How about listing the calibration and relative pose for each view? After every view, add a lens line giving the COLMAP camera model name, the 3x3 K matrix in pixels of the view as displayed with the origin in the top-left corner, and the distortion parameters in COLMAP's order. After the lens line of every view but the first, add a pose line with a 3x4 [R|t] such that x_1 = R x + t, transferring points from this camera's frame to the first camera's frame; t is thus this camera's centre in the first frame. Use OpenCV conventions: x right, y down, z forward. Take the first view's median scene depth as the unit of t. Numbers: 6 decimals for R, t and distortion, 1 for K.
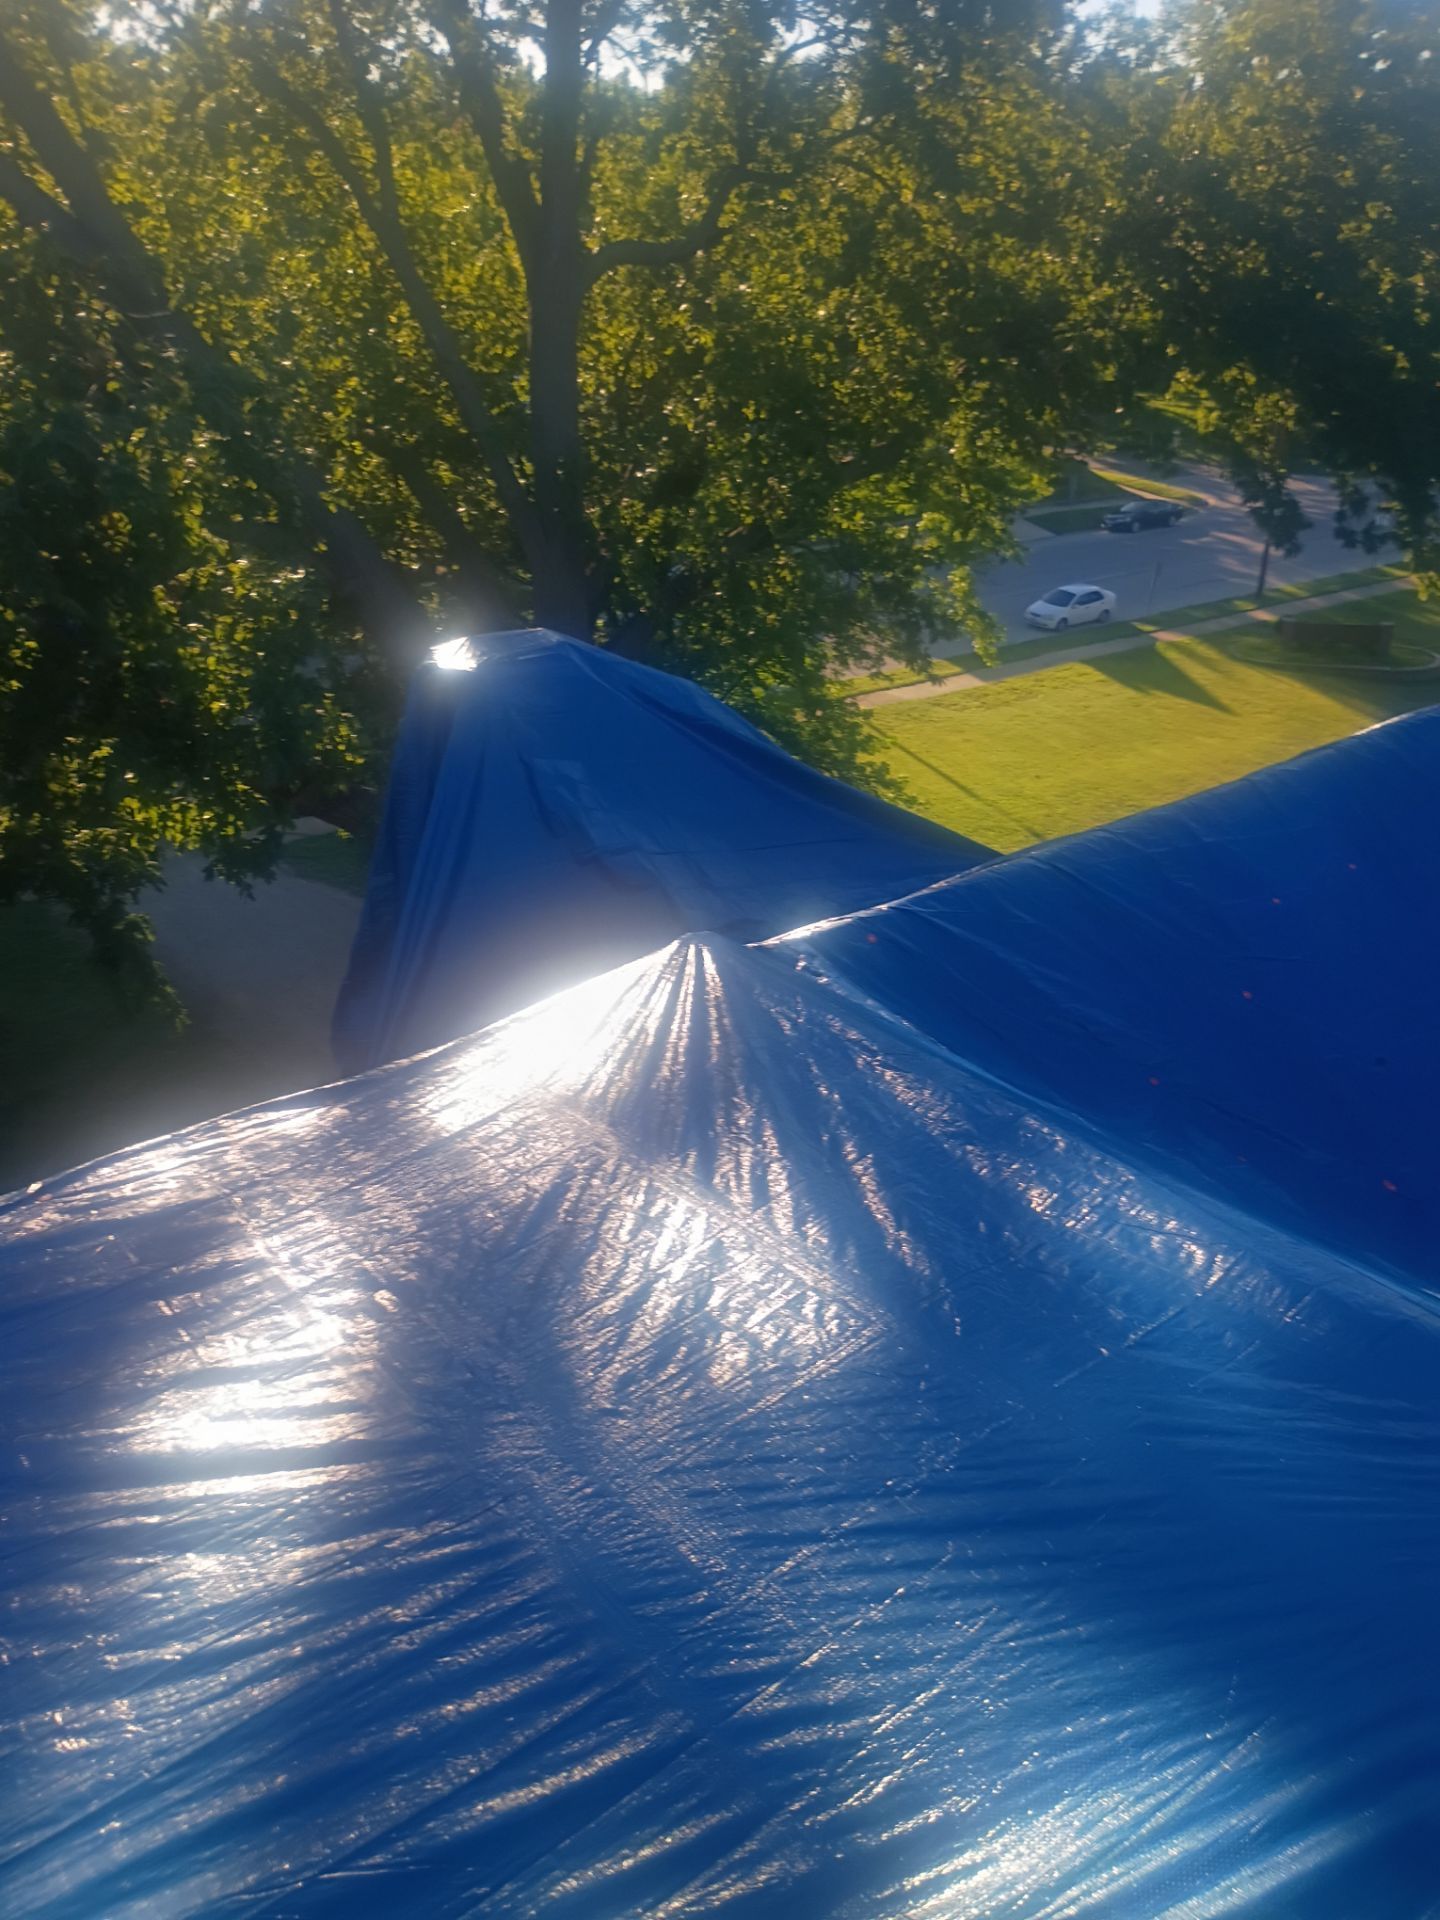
lens RADIAL K [[1560.9, 0, 723.4], [0, 1560.9, 949.4], [0, 0, 1]] dist [0.041113, -0.059836]
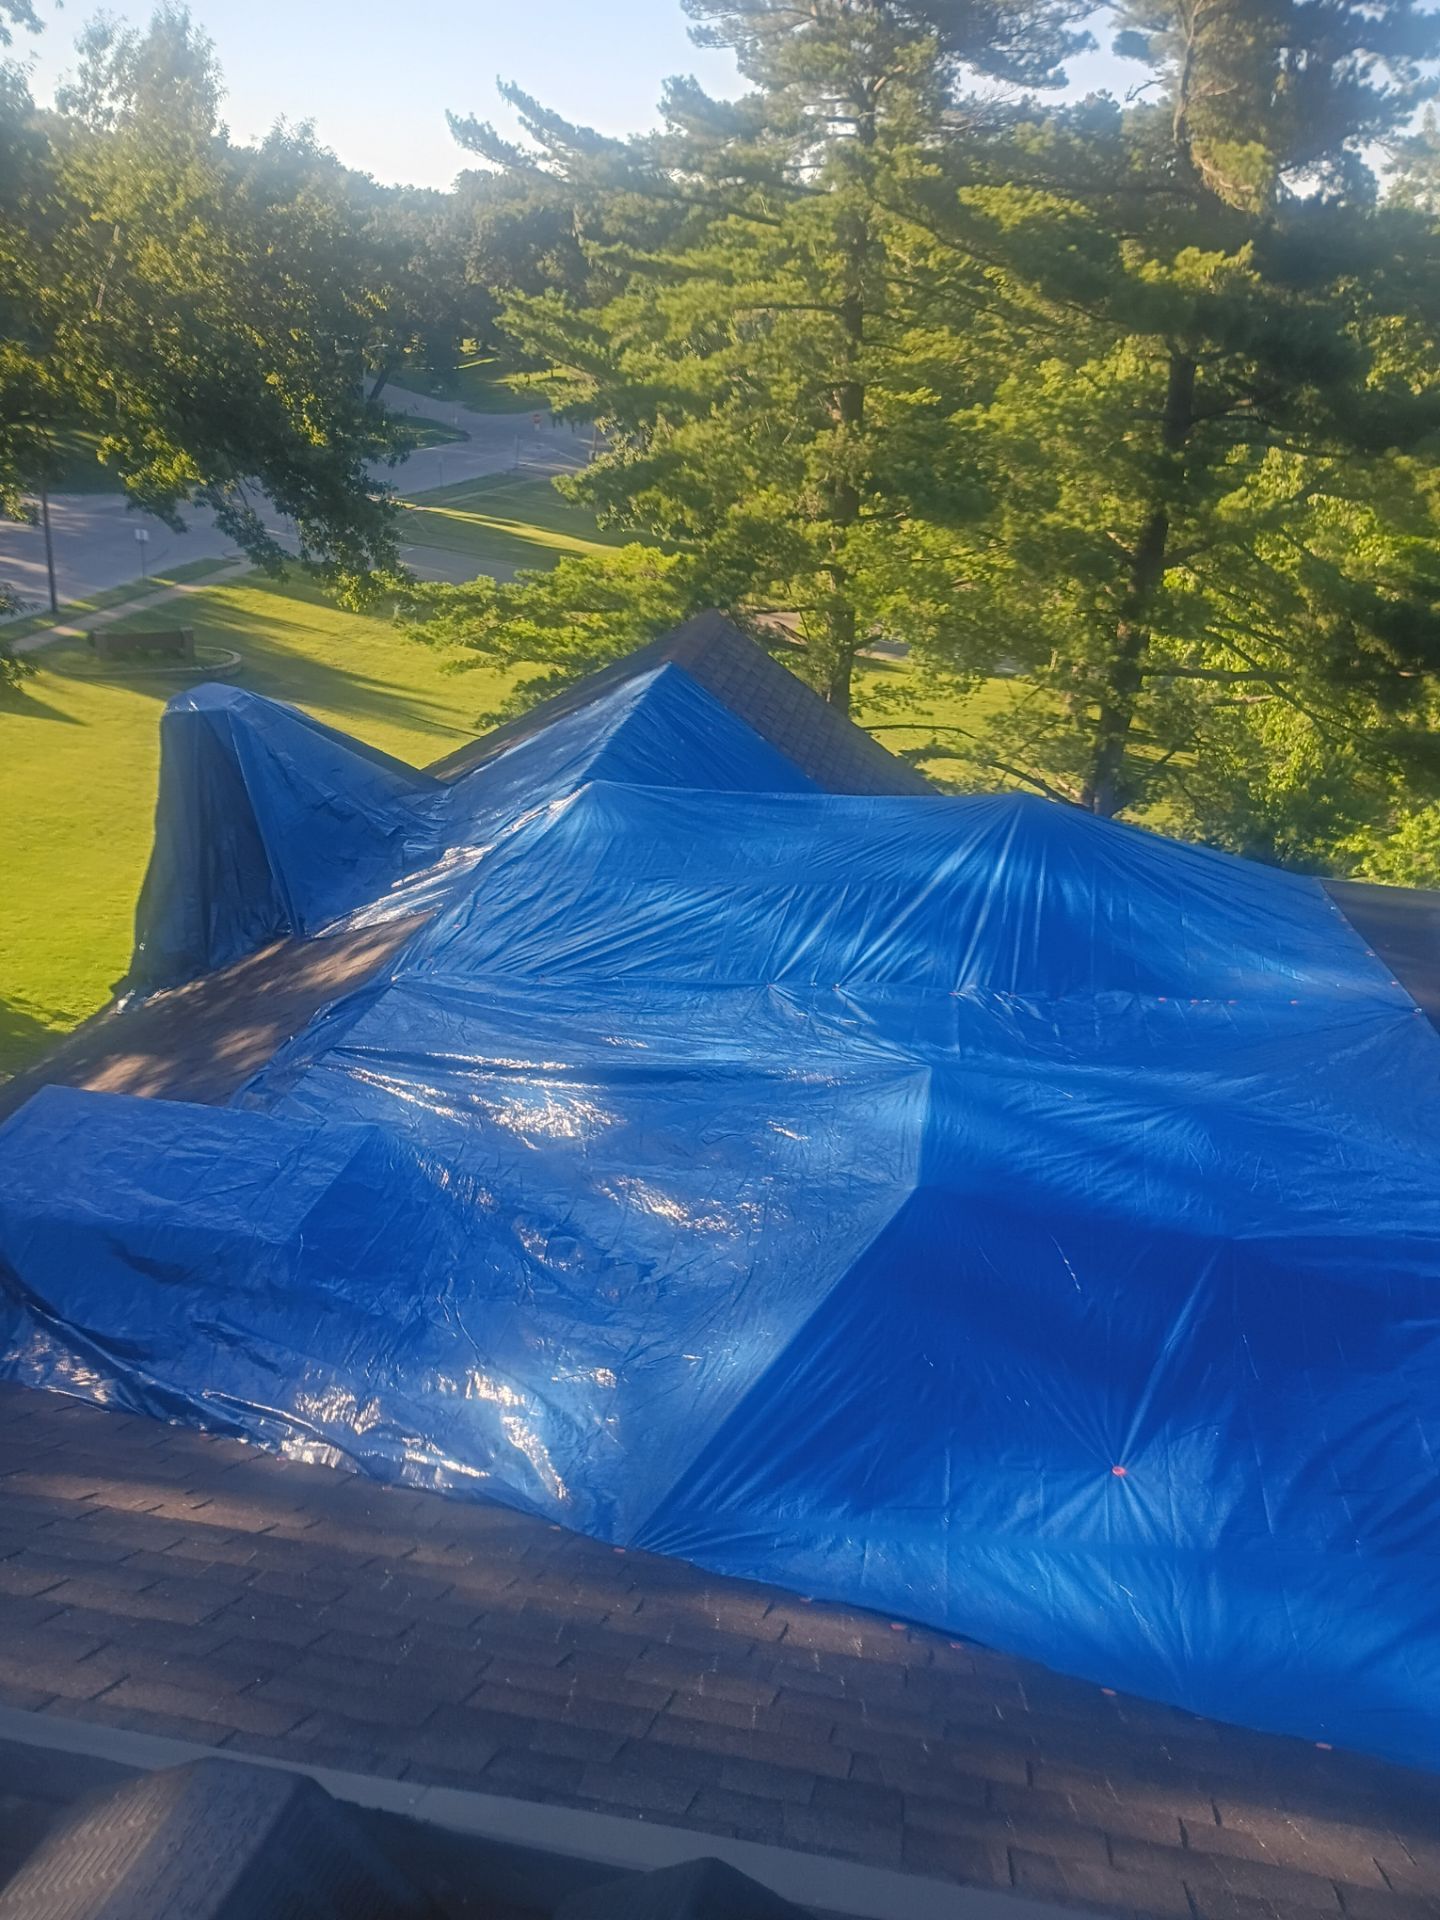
lens RADIAL K [[1560.9, 0, 728.9], [0, 1560.9, 959.0], [0, 0, 1]] dist [0.041113, -0.059836]
pose [[0.714533, -0.224659, 0.662549, -0.165032], [0.224196, 0.970623, 0.087334, 0.015784], [-0.662705, 0.086138, 0.743910, -0.115694]]
